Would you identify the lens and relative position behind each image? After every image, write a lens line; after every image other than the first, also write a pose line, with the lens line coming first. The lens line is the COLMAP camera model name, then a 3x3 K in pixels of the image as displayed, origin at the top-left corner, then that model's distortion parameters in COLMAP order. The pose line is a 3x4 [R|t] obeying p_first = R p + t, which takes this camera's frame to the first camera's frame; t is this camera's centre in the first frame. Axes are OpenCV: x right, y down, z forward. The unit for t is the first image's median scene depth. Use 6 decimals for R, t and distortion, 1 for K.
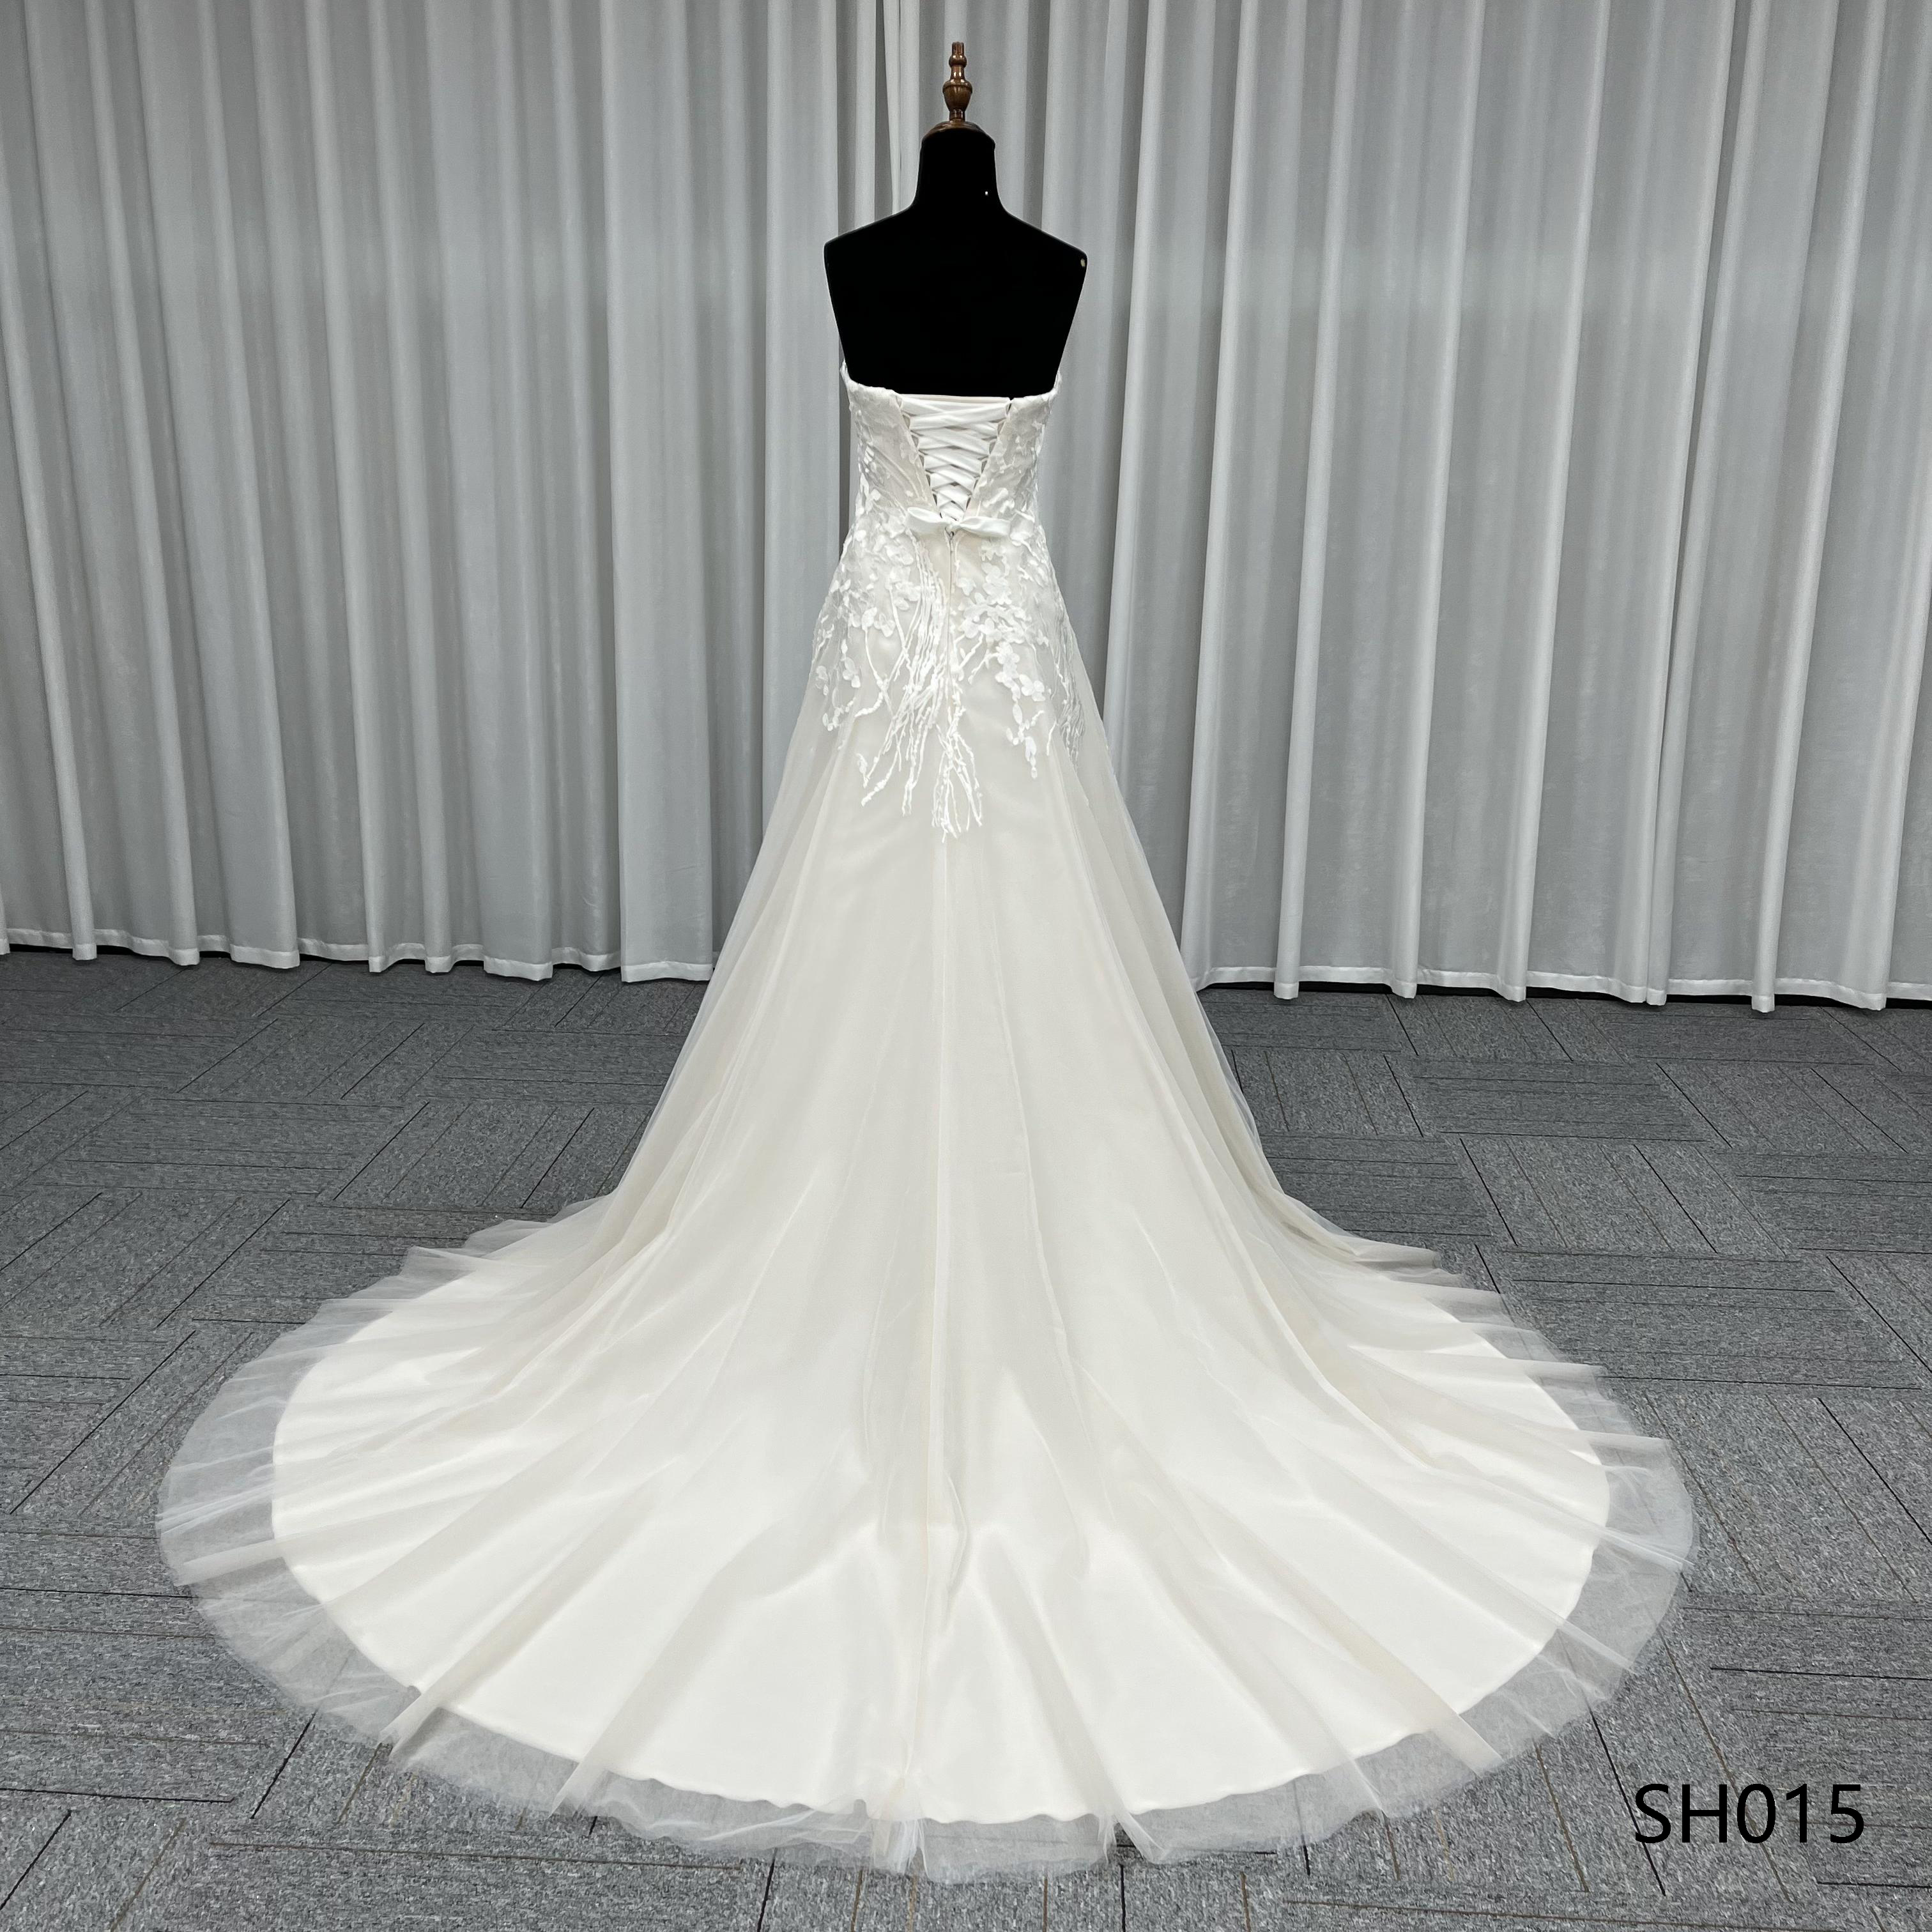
lens RADIAL K [[1966.9, 0, 970.0], [0, 1966.9, 977.9], [0, 0, 1]] dist [0.041362, 0.000000]
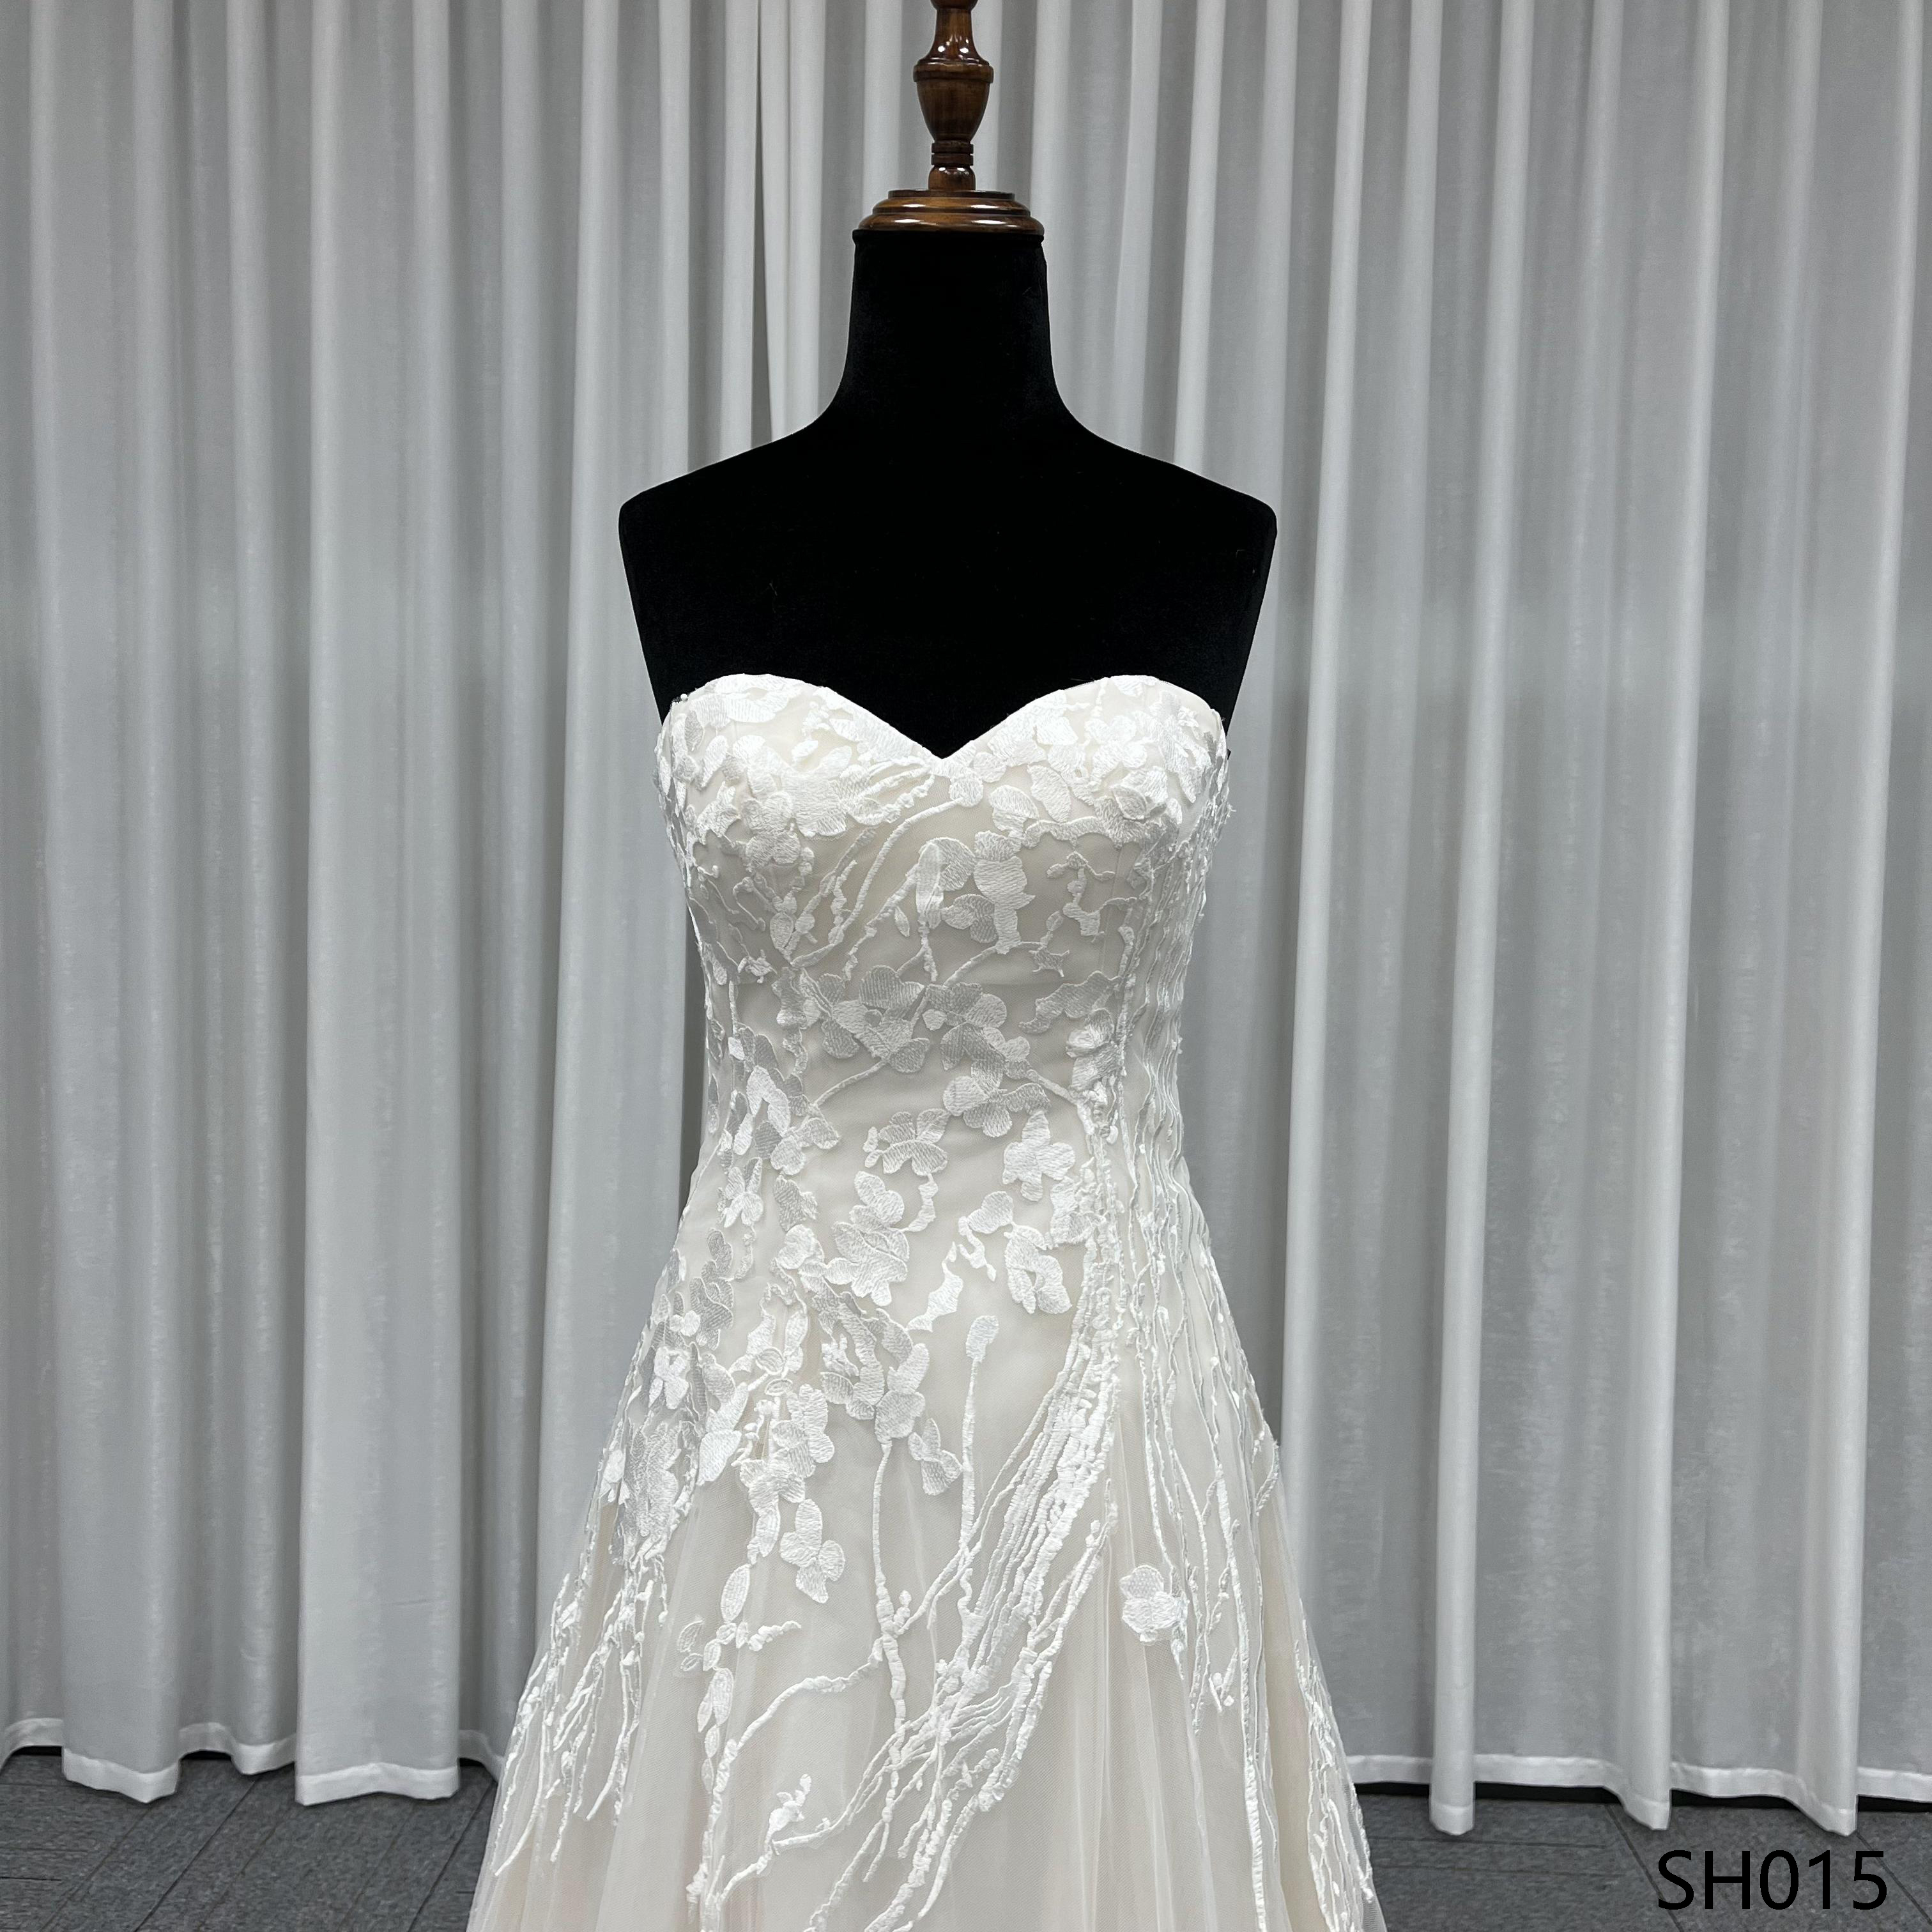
lens RADIAL K [[1966.9, 0, 978.7], [0, 1966.9, 969.6], [0, 0, 1]] dist [0.041362, 0.000000]
pose [[0.999411, 0.003532, 0.034137, 0.004345], [0.003487, 0.979089, -0.203403, -0.199831], [-0.034141, 0.203403, 0.978500, 0.648917]]
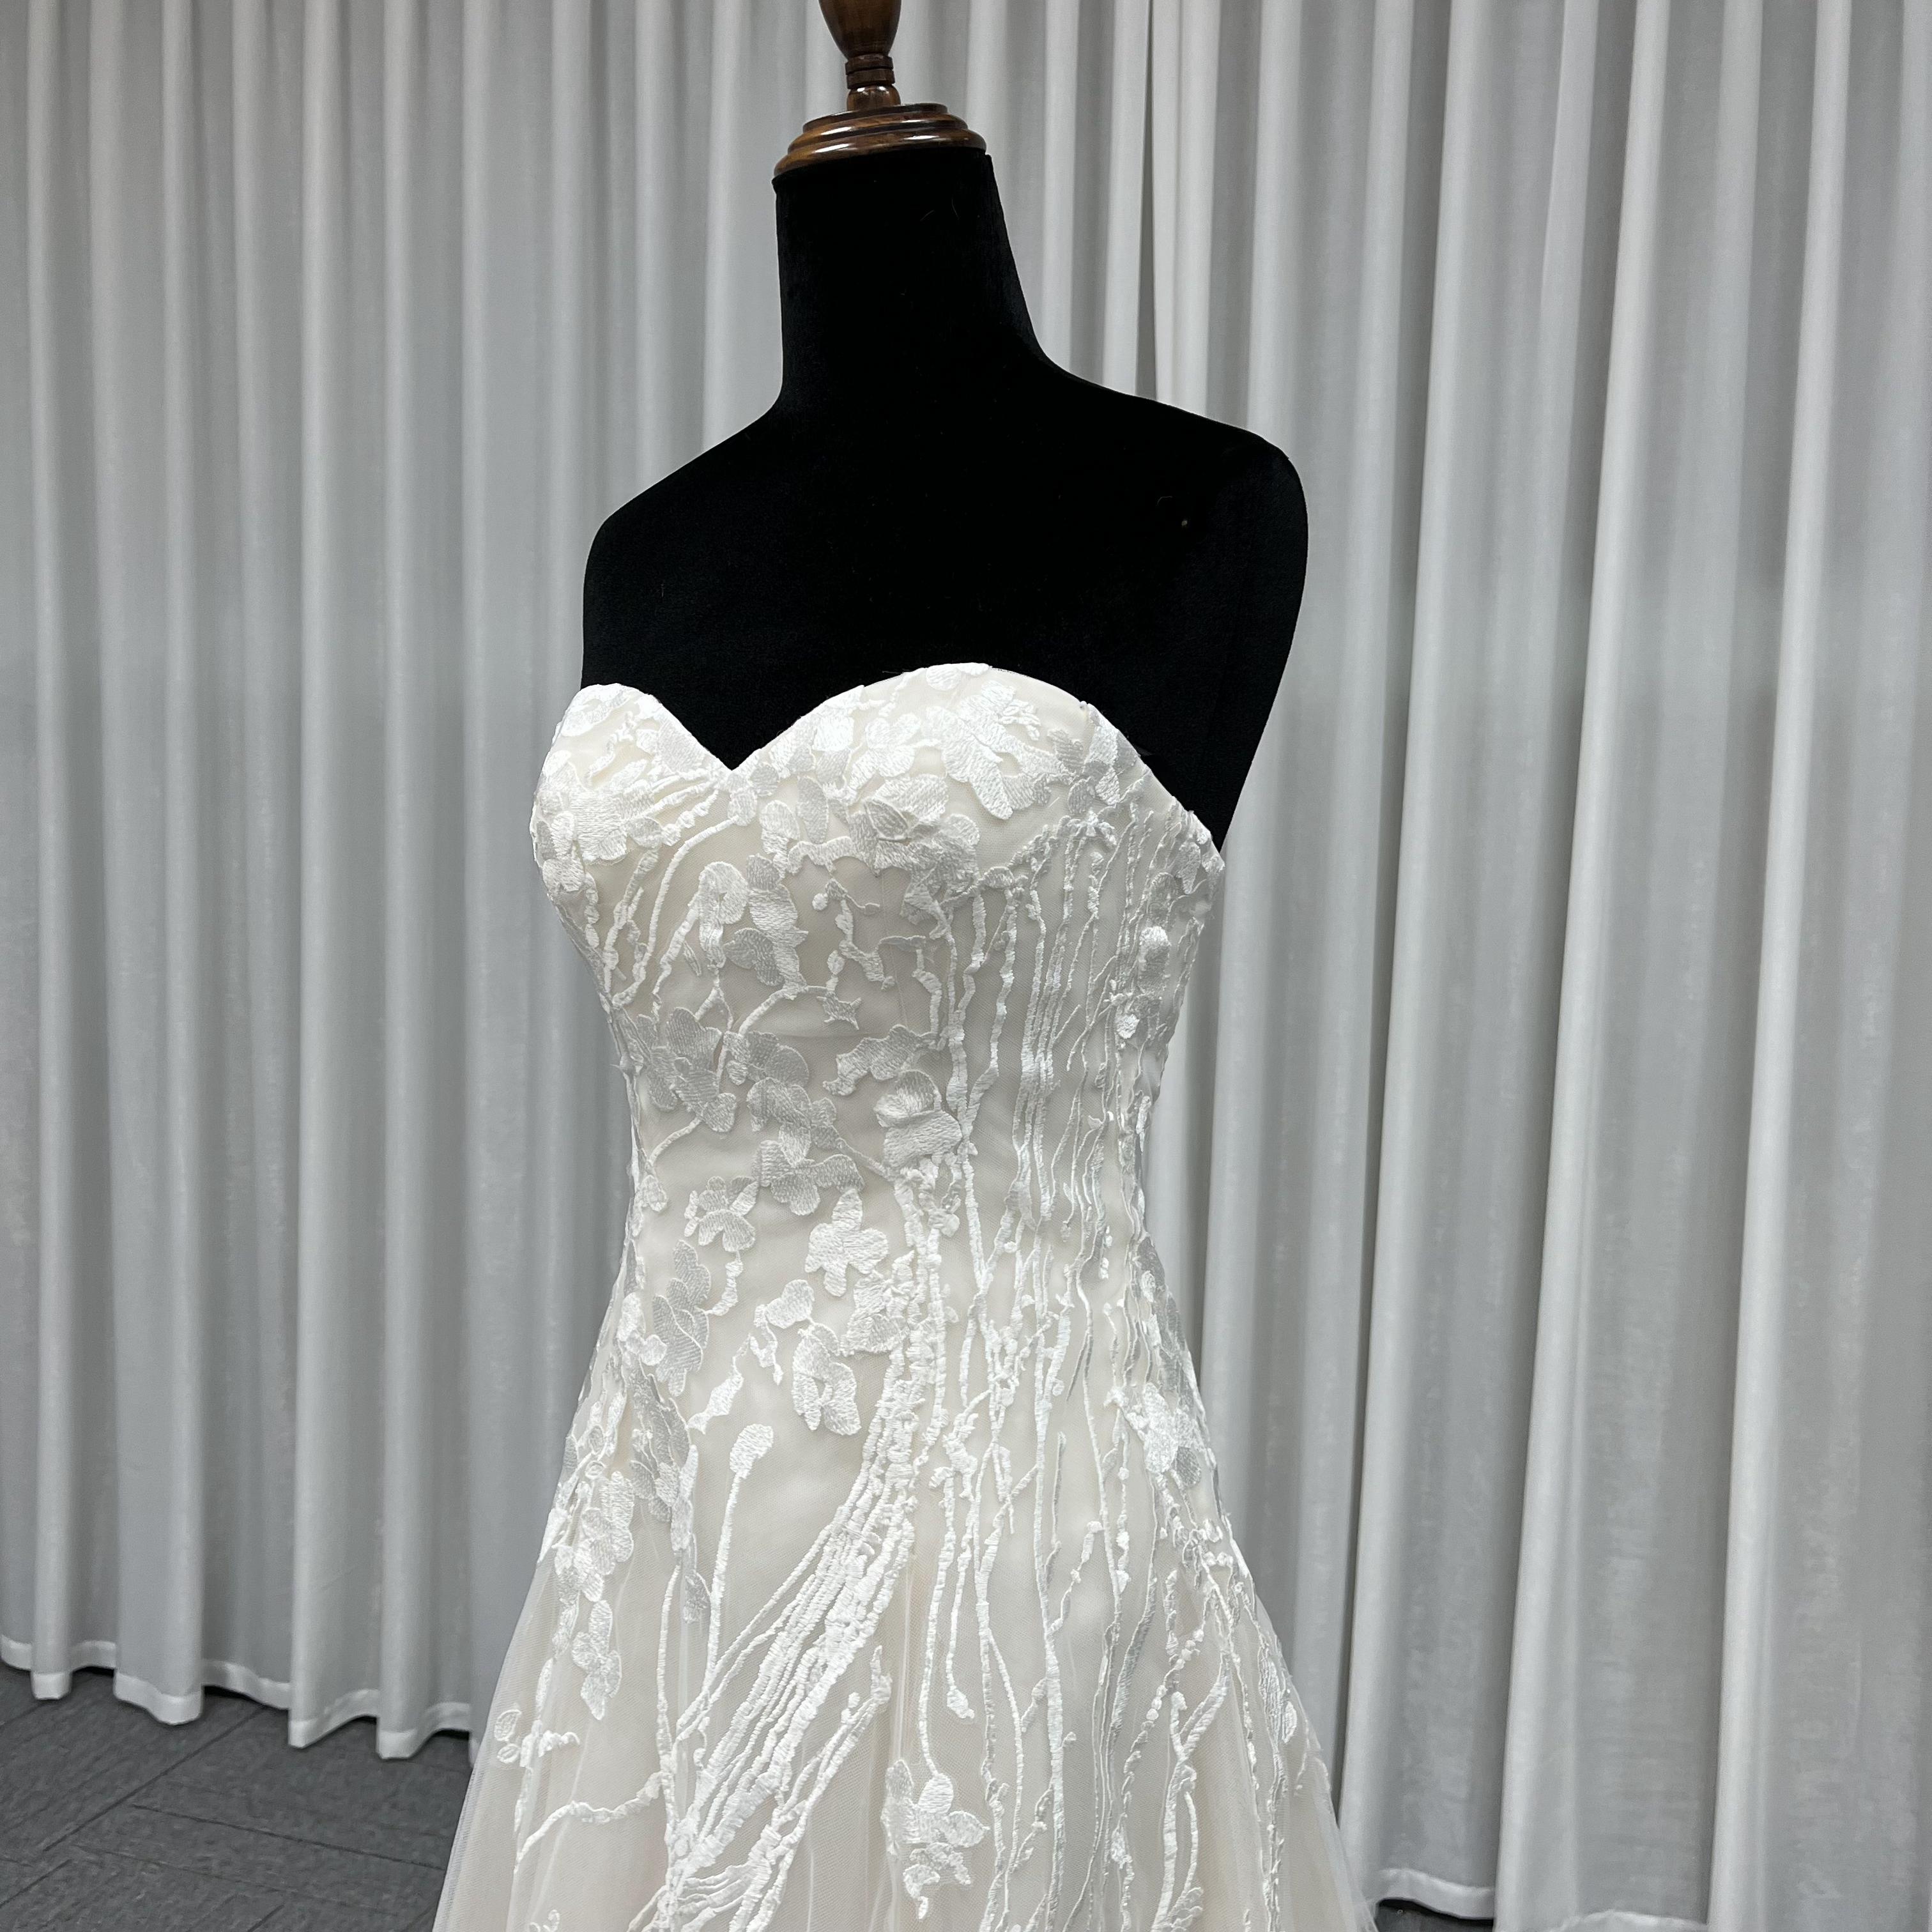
lens RADIAL K [[1966.9, 0, 960.0], [0, 1966.9, 978.0], [0, 0, 1]] dist [0.041362, 0.000000]
pose [[0.868431, 0.035751, -0.494519, 0.186151], [-0.141558, 0.973760, -0.178195, -0.227119], [0.475172, 0.224753, 0.850704, 0.747642]]
